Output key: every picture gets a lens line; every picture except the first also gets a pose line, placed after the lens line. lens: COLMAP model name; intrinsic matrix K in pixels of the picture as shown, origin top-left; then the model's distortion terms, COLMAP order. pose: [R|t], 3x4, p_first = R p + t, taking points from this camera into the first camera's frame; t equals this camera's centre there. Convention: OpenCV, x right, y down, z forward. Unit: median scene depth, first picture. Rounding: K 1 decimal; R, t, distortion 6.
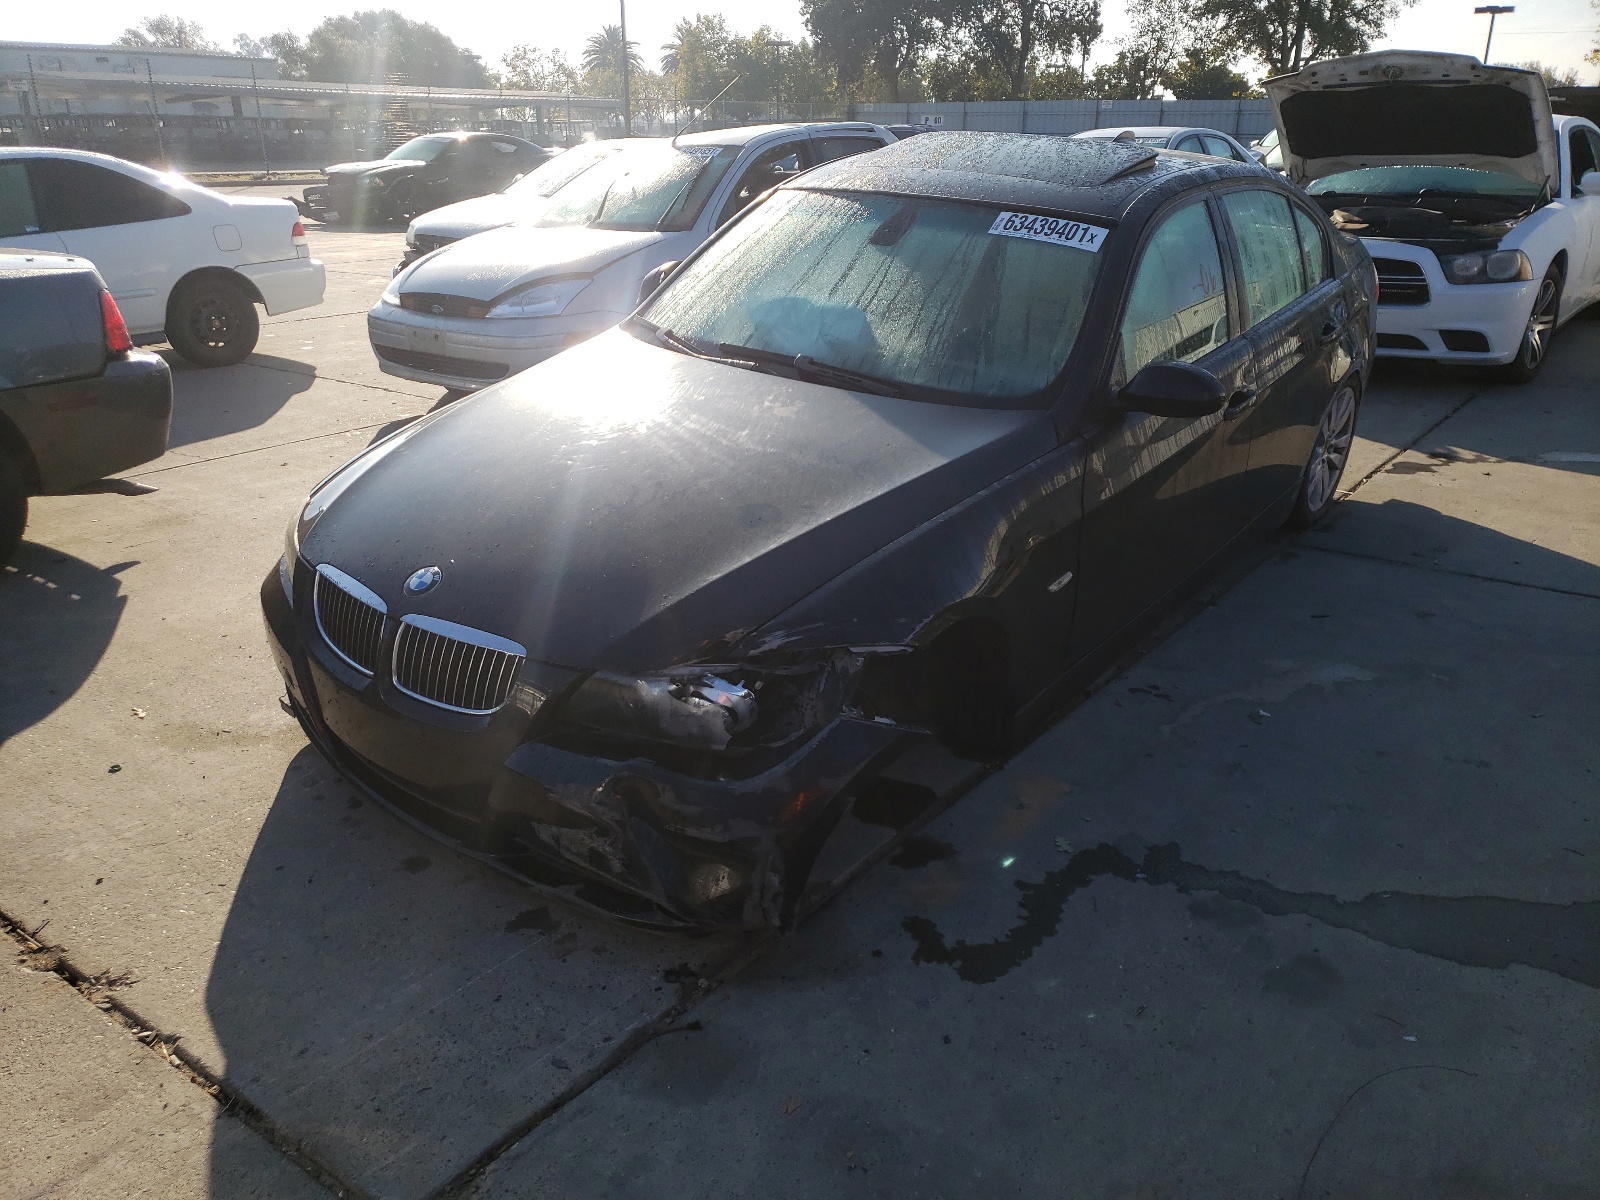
lens RADIAL K [[1215.4, 0, 800.9], [0, 1215.4, 603.4], [0, 0, 1]] dist [-0.000320, 0.004091]
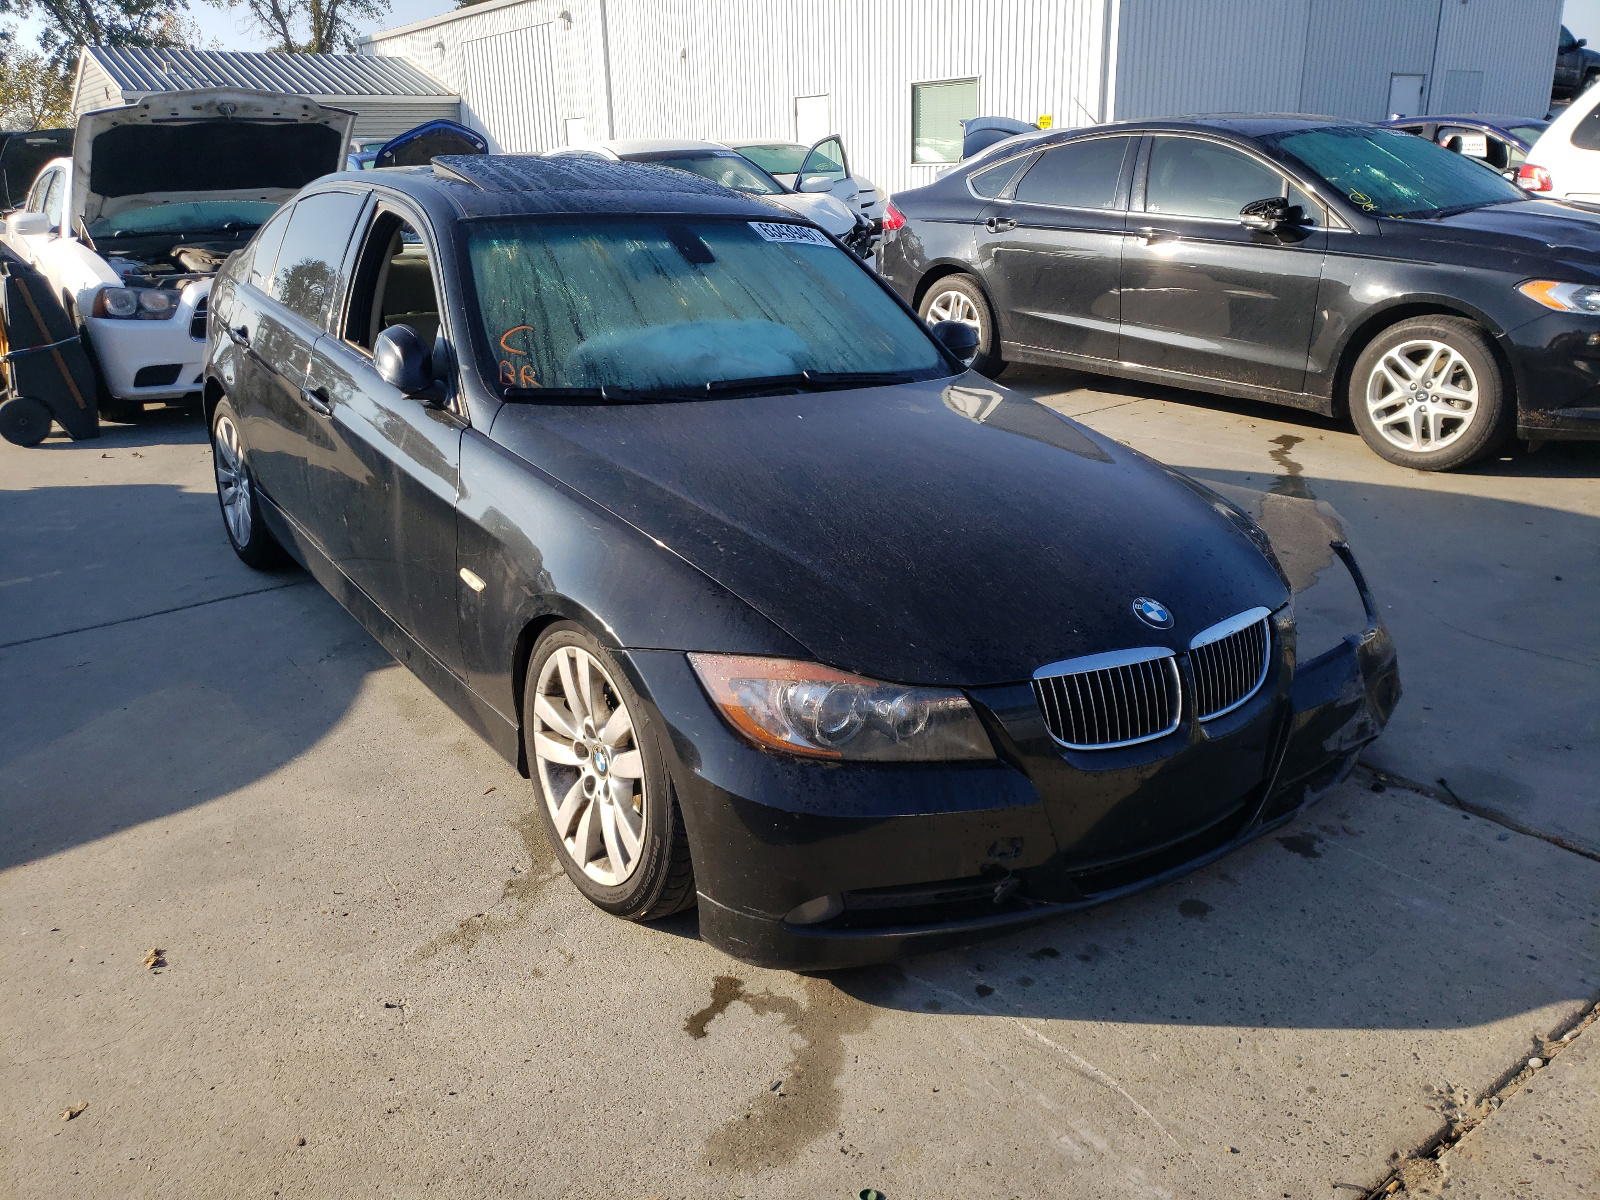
lens RADIAL K [[1215.4, 0, 801.0], [0, 1215.4, 596.0], [0, 0, 1]] dist [-0.000320, 0.004091]
pose [[0.314839, -0.313577, 0.895849, -1.339792], [0.354645, 0.914352, 0.195417, -0.326338], [-0.880400, 0.256183, 0.399082, 0.965323]]
